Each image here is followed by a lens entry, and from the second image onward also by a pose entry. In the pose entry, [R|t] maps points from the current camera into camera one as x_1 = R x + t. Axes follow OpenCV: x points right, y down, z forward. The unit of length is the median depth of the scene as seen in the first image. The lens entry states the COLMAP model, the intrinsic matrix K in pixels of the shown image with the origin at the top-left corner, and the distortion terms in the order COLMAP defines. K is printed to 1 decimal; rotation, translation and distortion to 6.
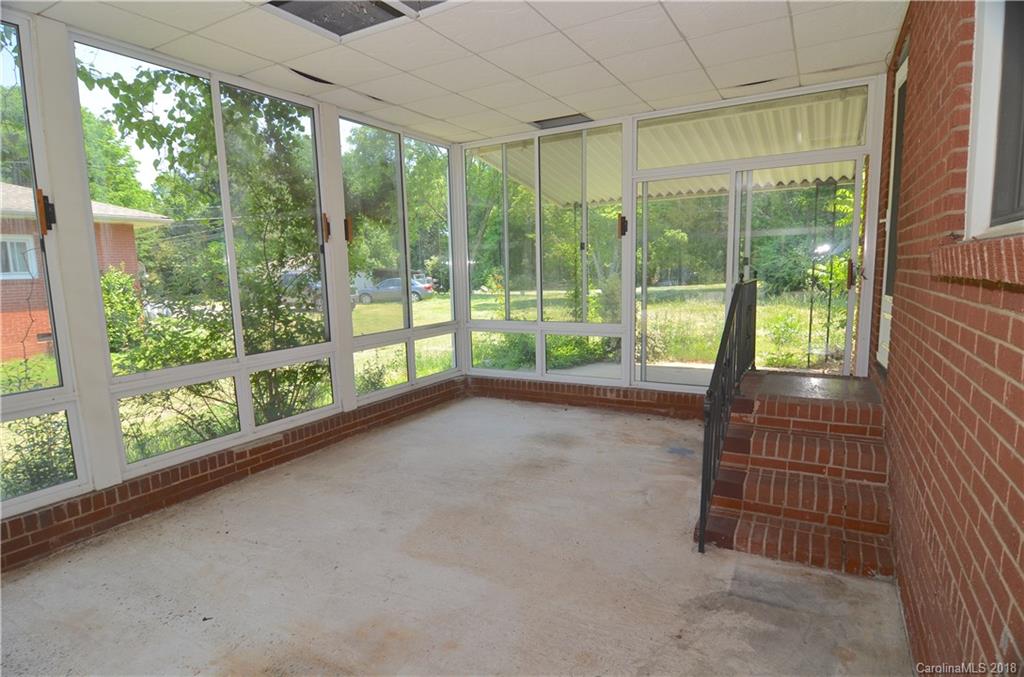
lens RADIAL K [[549.7, 0, 502.2], [0, 549.7, 344.9], [0, 0, 1]] dist [-0.013521, -0.001747]
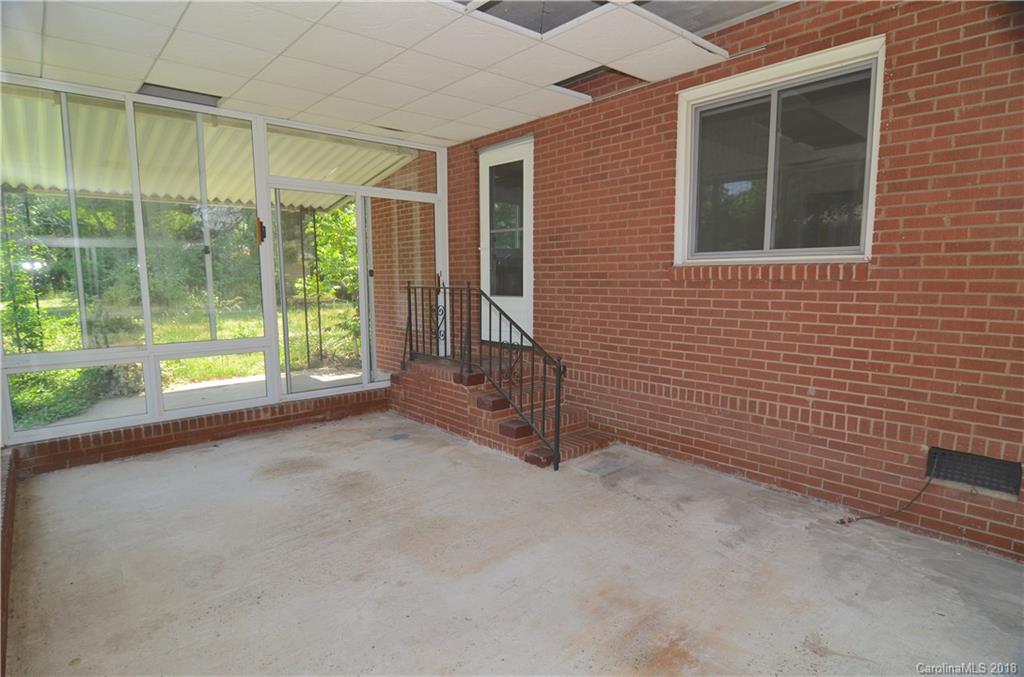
lens RADIAL K [[549.7, 0, 502.2], [0, 549.7, 344.9], [0, 0, 1]] dist [-0.013521, -0.001747]
pose [[0.320069, -0.092354, 0.942882, -0.594000], [0.124502, 0.990706, 0.054775, -0.028793], [-0.939178, 0.099859, 0.328593, 0.358941]]
